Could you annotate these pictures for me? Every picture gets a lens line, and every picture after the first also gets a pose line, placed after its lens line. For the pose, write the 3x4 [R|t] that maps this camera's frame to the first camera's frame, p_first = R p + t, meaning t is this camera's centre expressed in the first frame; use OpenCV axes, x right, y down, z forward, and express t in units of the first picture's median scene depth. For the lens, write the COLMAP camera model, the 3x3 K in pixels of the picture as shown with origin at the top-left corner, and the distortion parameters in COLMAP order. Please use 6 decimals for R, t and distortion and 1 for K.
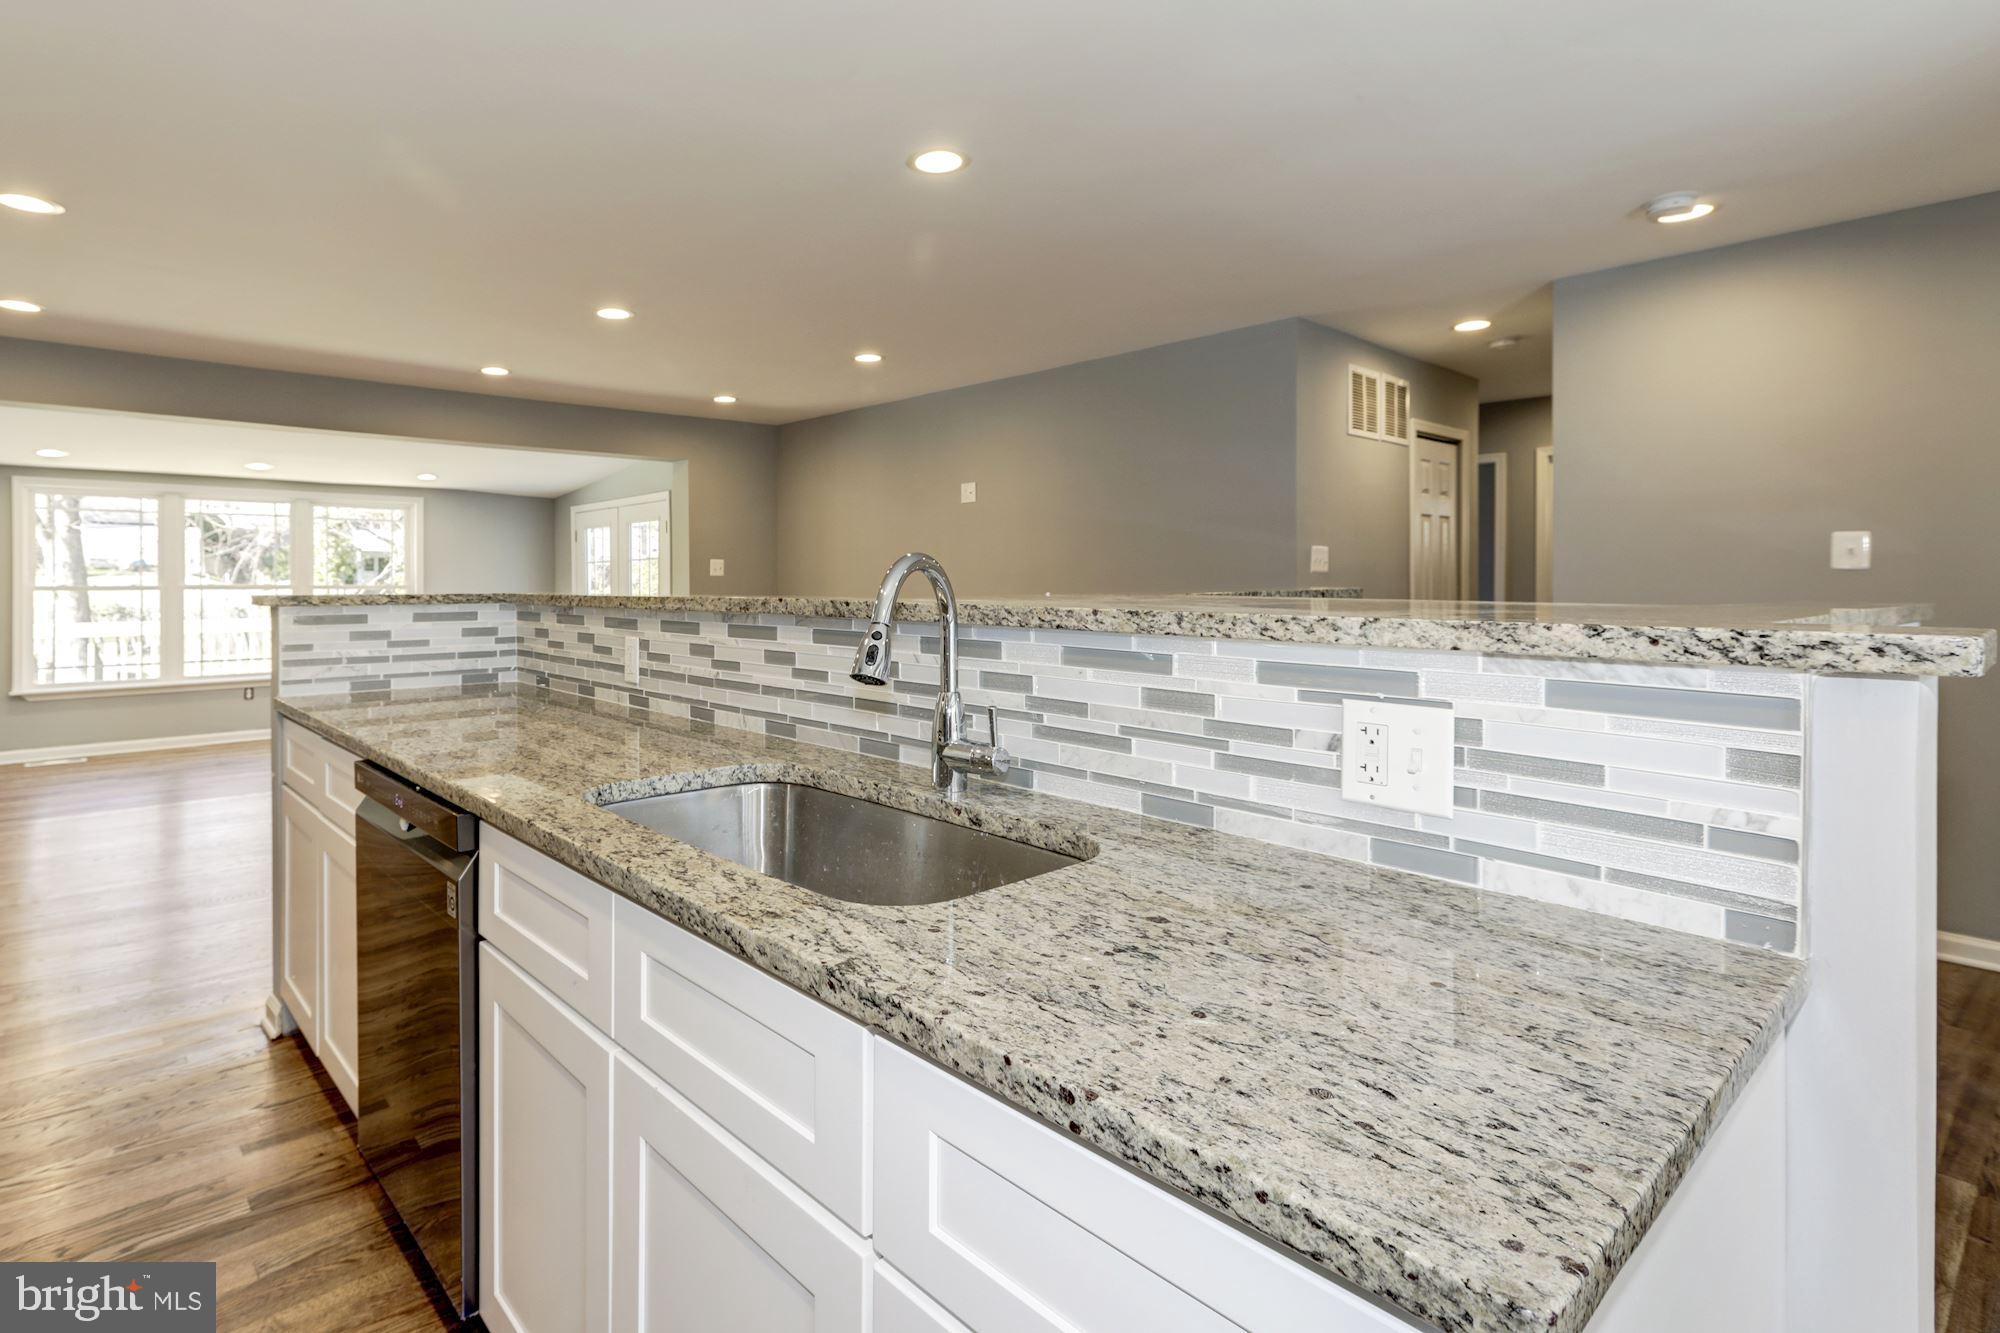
lens RADIAL K [[978.0, 0, 891.1], [0, 978.0, 609.1], [0, 0, 1]] dist [0.003608, 0.000679]
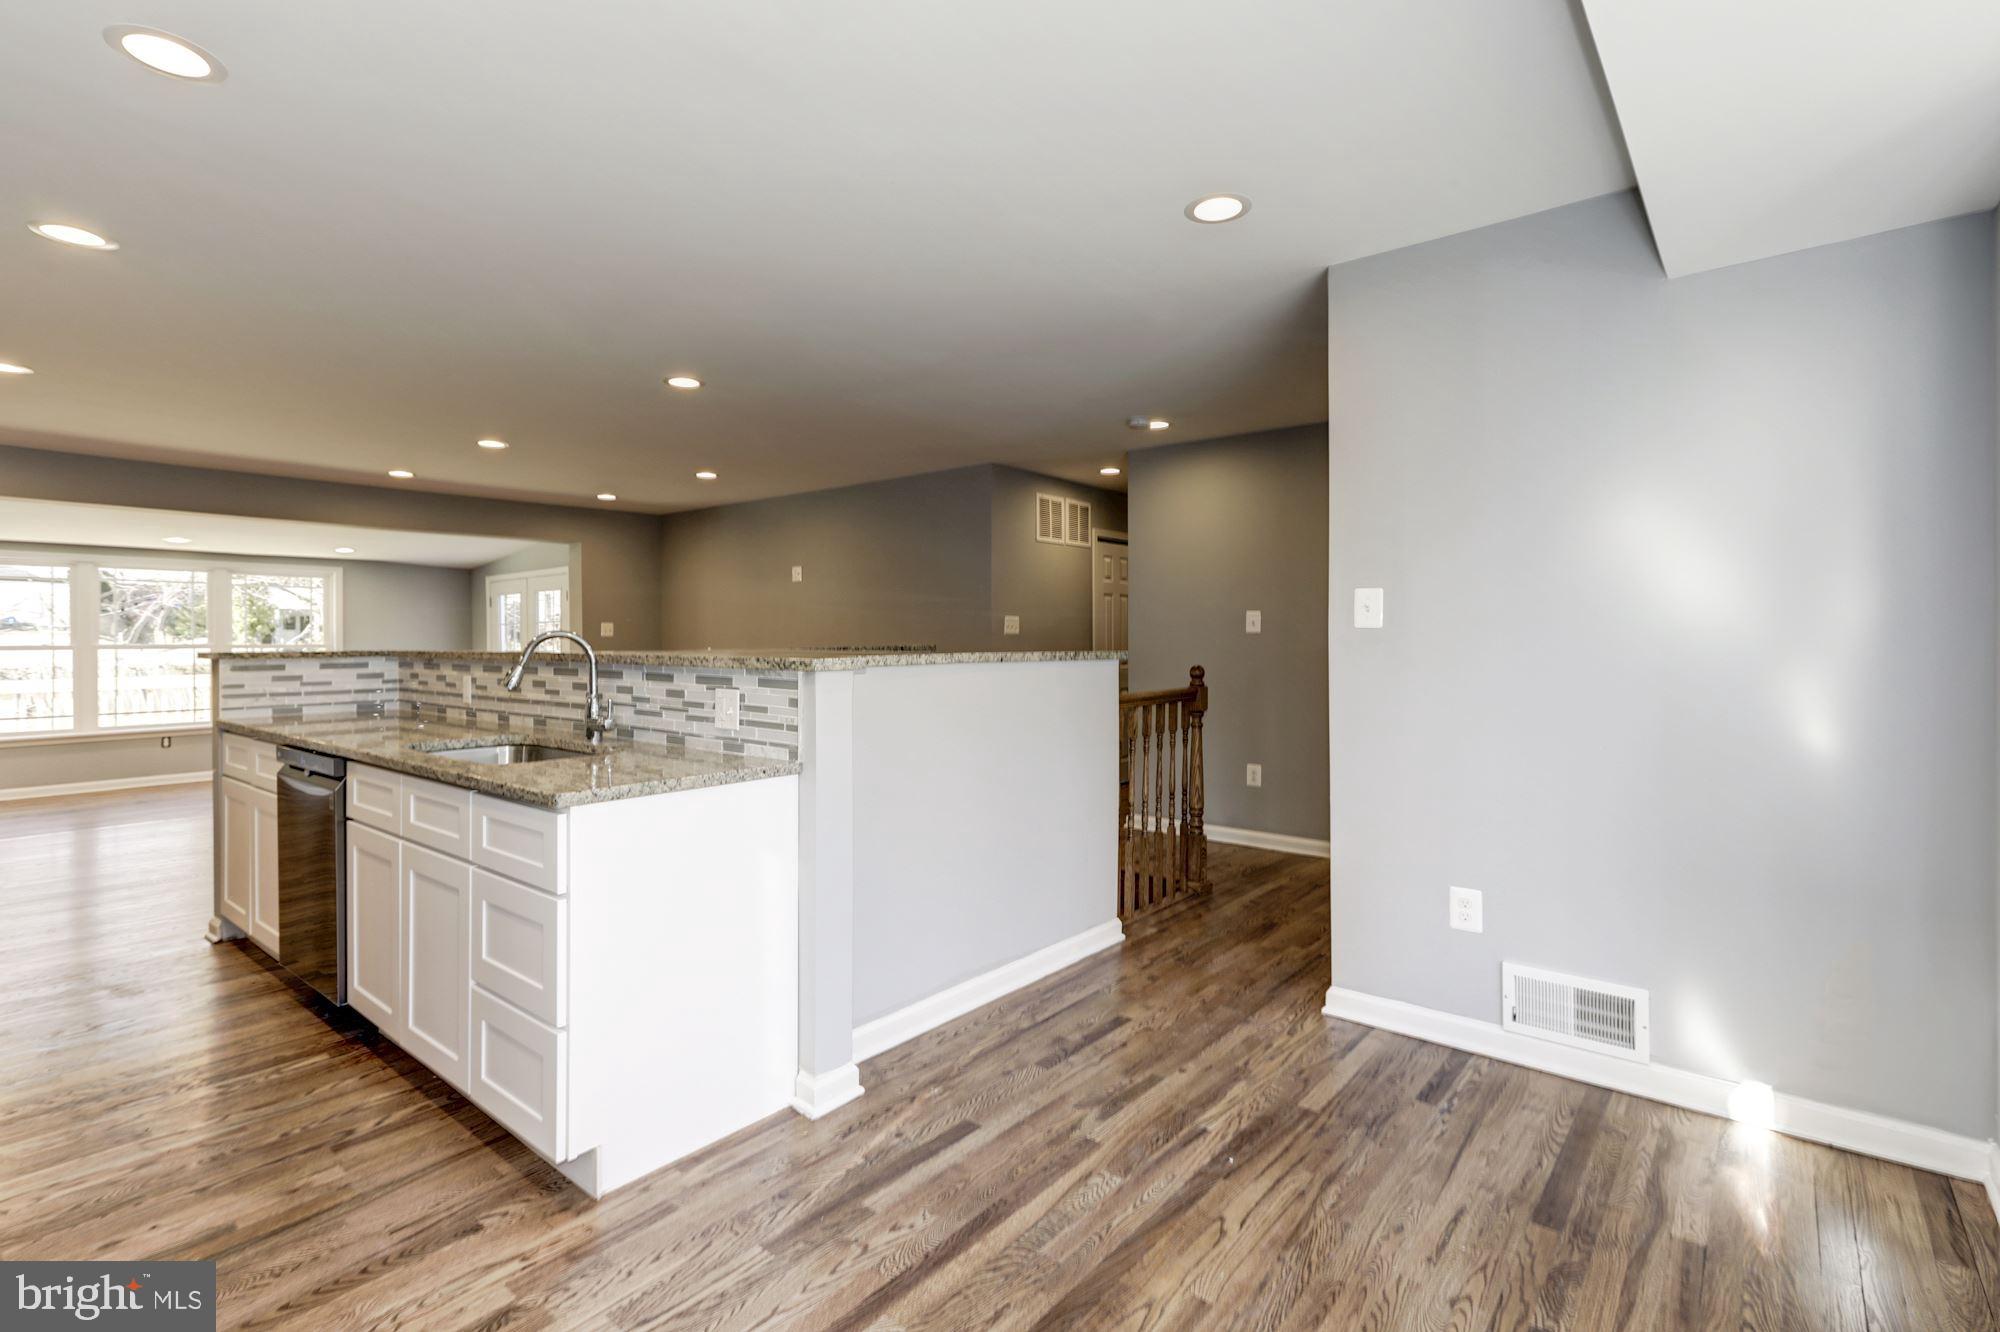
lens RADIAL K [[913.4, 0, 1014.1], [0, 913.4, 659.2], [0, 0, 1]] dist [0.010452, 0.000625]
pose [[0.984249, -0.006058, 0.176683, 0.303951], [0.007074, 0.999962, -0.005119, 0.011878], [-0.176646, 0.006288, 0.984254, -0.562766]]
